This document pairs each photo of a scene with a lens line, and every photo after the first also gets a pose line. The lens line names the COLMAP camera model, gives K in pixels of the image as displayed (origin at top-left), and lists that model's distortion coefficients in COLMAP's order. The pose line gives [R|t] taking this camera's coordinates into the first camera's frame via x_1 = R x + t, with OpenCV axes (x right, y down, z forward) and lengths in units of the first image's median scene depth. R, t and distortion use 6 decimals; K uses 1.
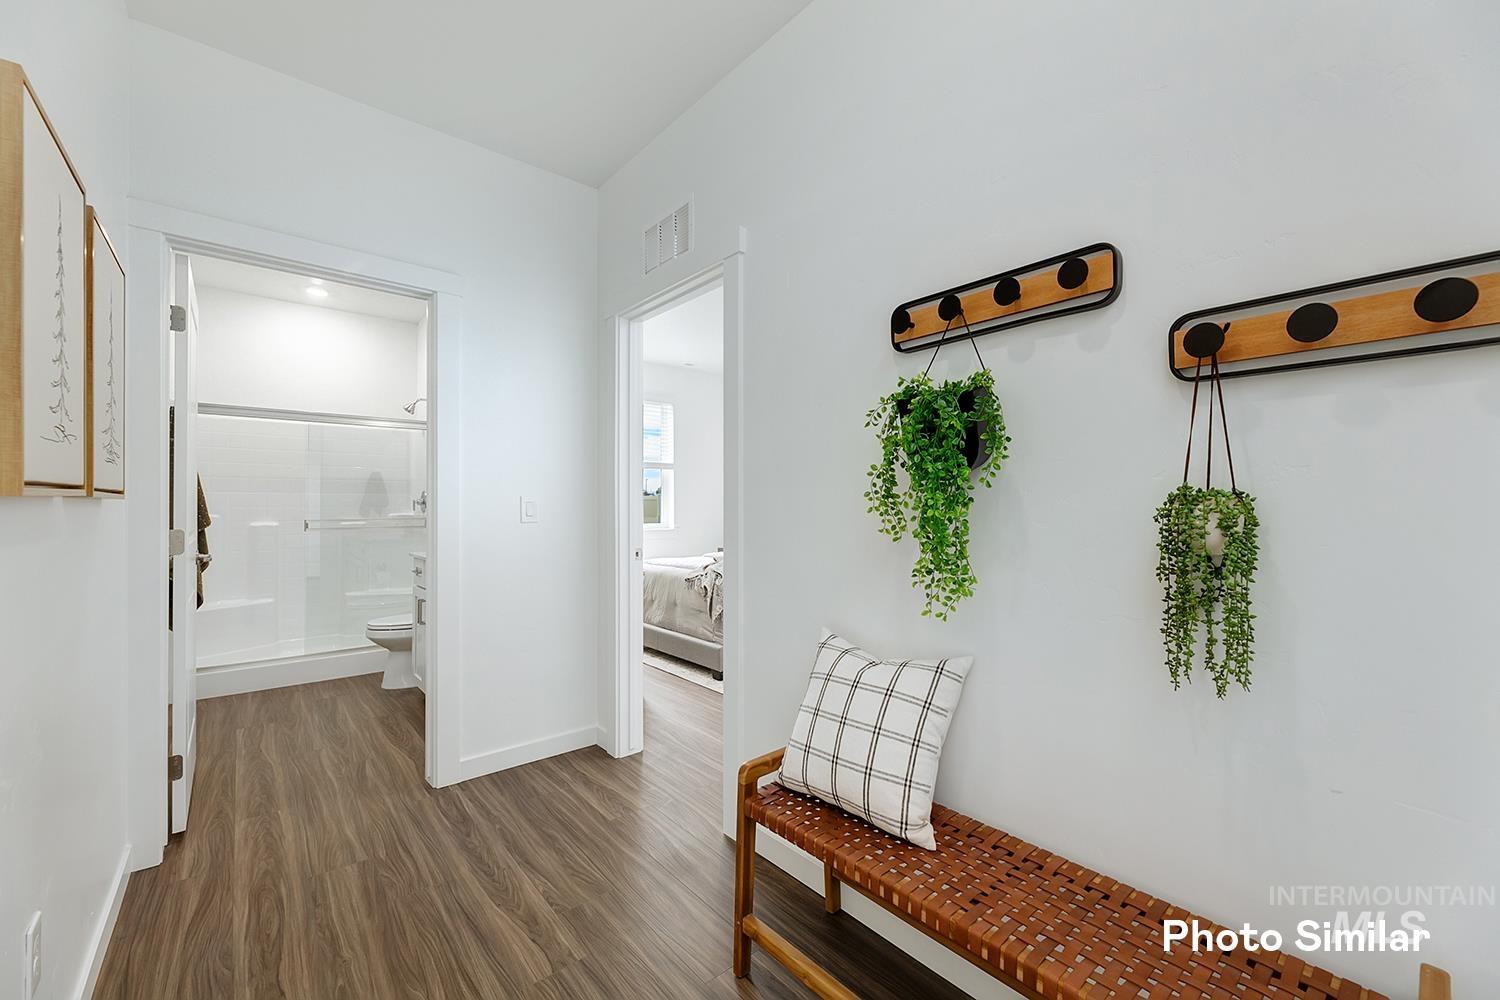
lens RADIAL K [[601.3, 0, 743.3], [0, 601.3, 501.6], [0, 0, 1]] dist [0.000031, -0.000123]
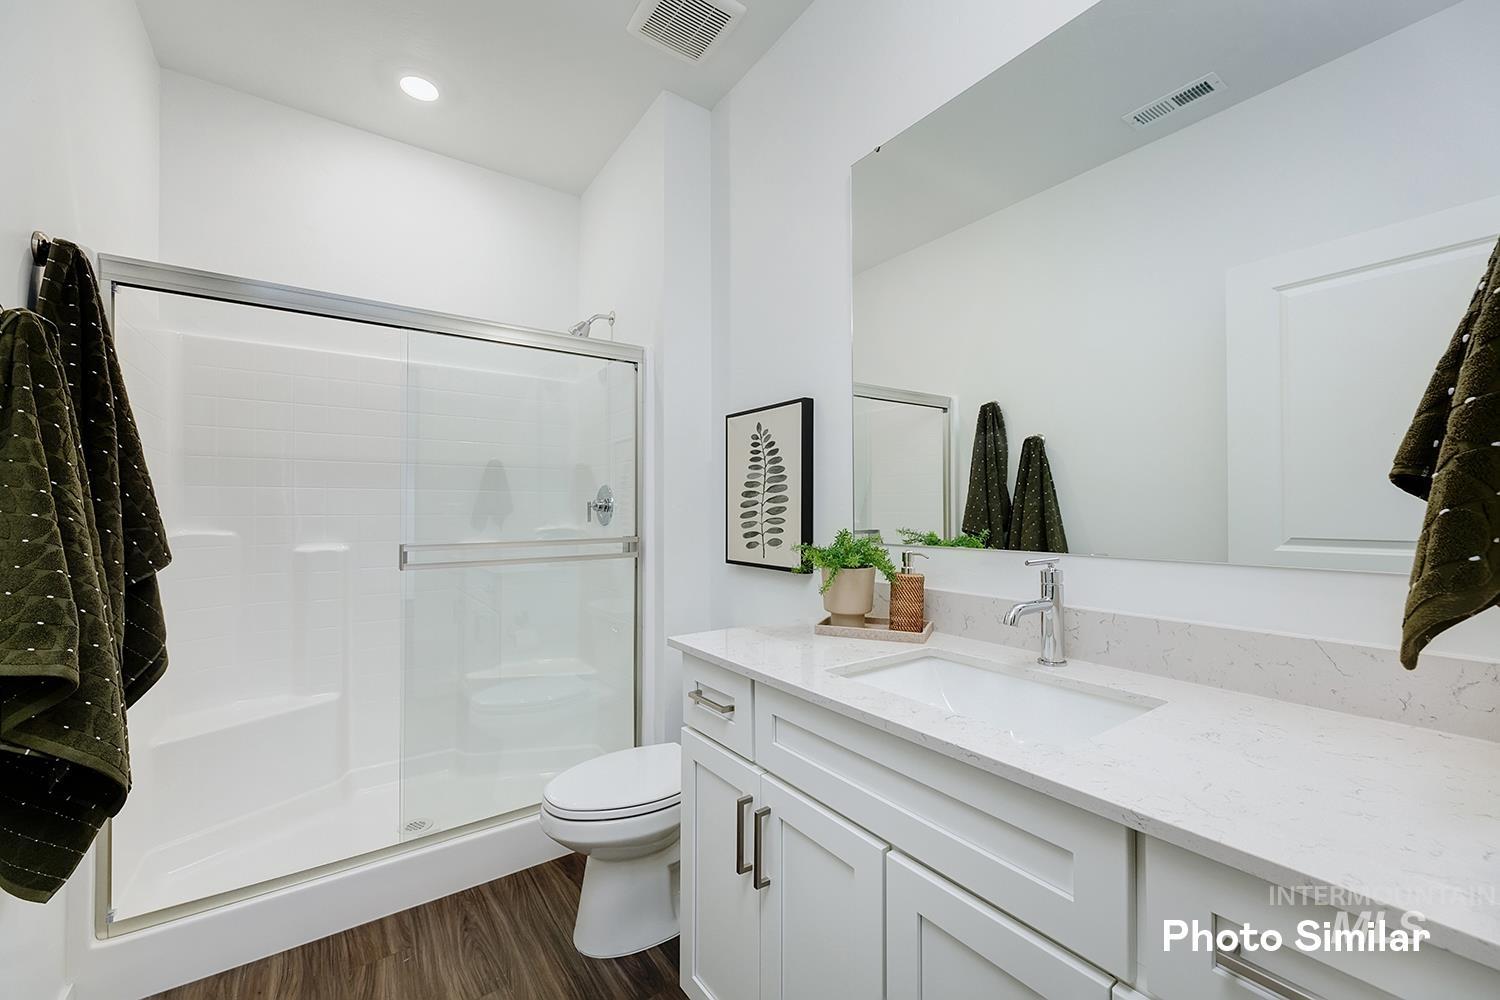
lens RADIAL K [[601.3, 0, 743.3], [0, 601.3, 501.6], [0, 0, 1]] dist [0.000031, -0.000123]
pose [[0.995690, -0.000293, -0.092748, -1.067160], [0.000047, 0.999996, -0.002656, -0.000296], [0.092748, 0.002640, 0.995686, 1.423335]]
